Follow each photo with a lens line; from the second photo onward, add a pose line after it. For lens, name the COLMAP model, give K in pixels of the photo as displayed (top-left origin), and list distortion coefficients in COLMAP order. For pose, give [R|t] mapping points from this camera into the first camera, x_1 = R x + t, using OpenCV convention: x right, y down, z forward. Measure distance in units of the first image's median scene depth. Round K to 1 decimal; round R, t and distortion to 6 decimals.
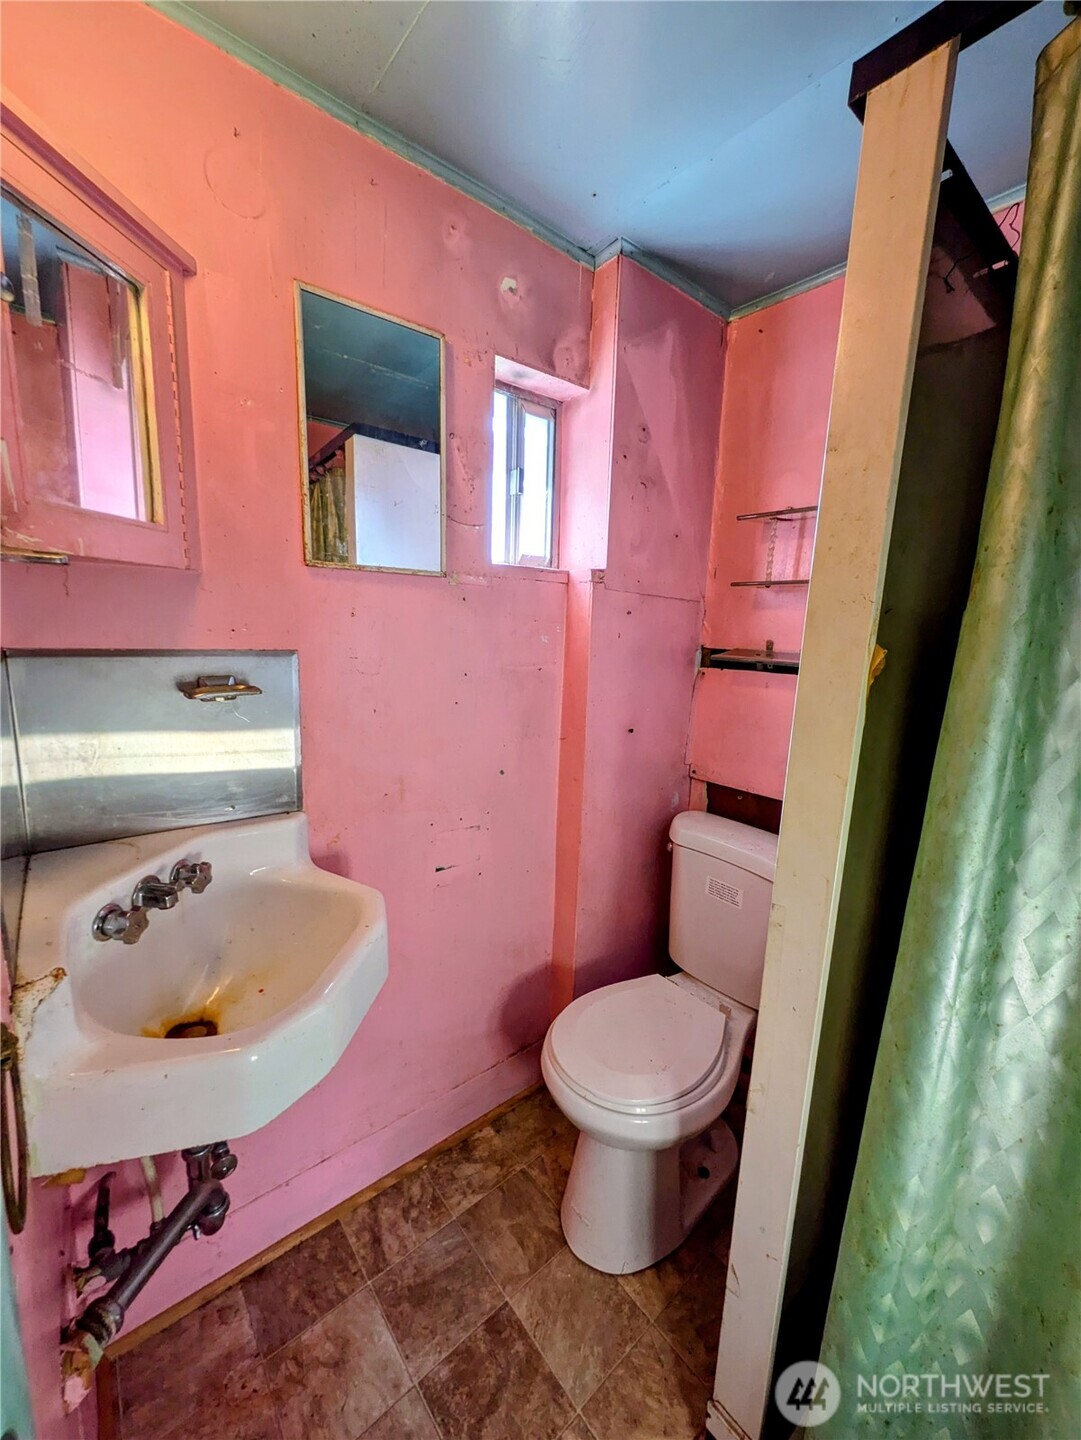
lens RADIAL K [[576.7, 0, 526.8], [0, 576.7, 721.3], [0, 0, 1]] dist [-0.002257, 0.000447]
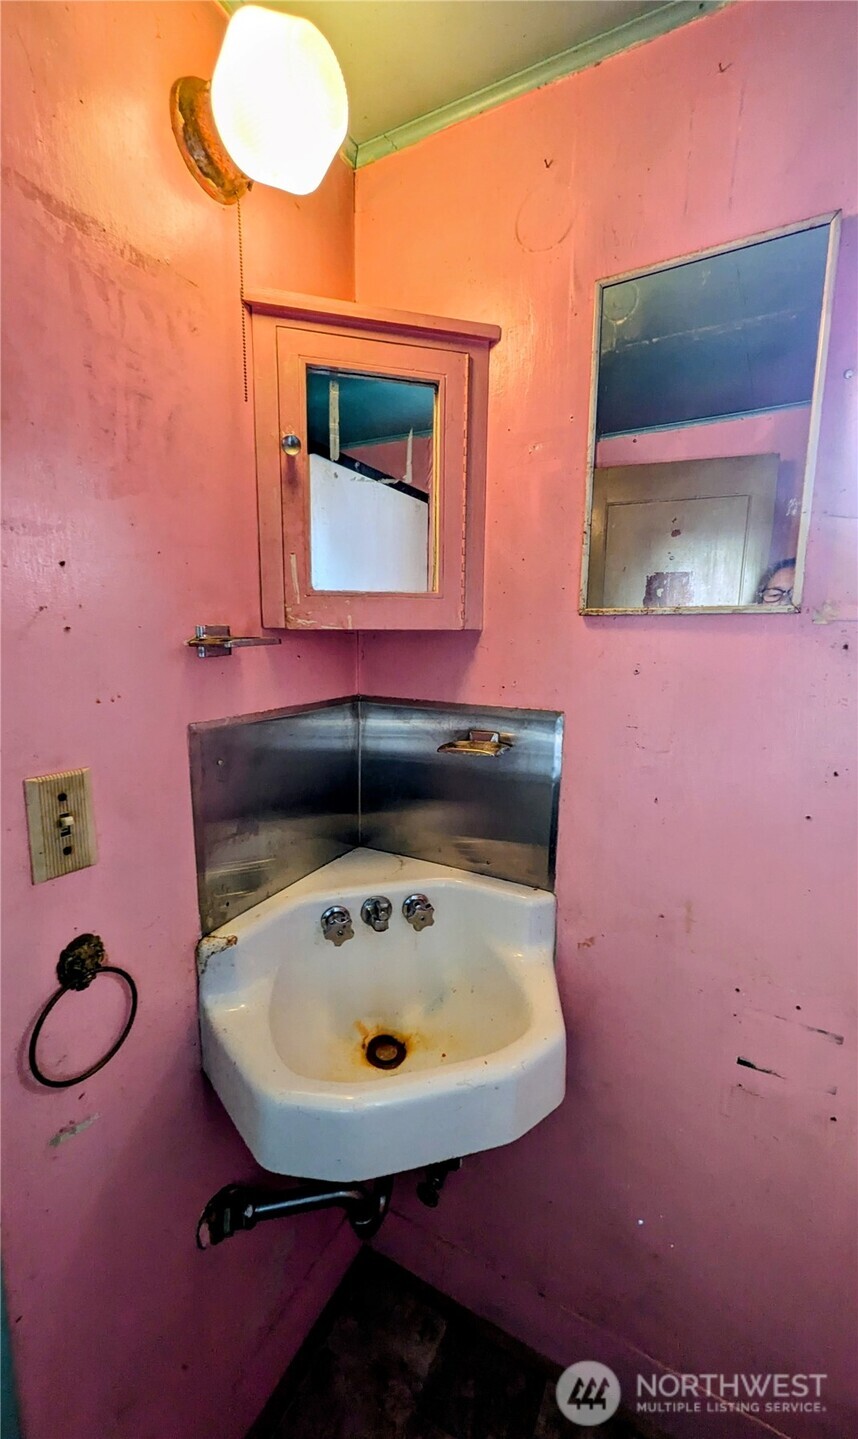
lens RADIAL K [[573.0, 0, 424.9], [0, 573.0, 720.5], [0, 0, 1]] dist [0.000695, -0.000430]
pose [[0.381519, 0.113266, -0.917395, 0.334019], [-0.149756, 0.986927, 0.059571, -0.137594], [0.912149, 0.114658, 0.393494, 0.493509]]
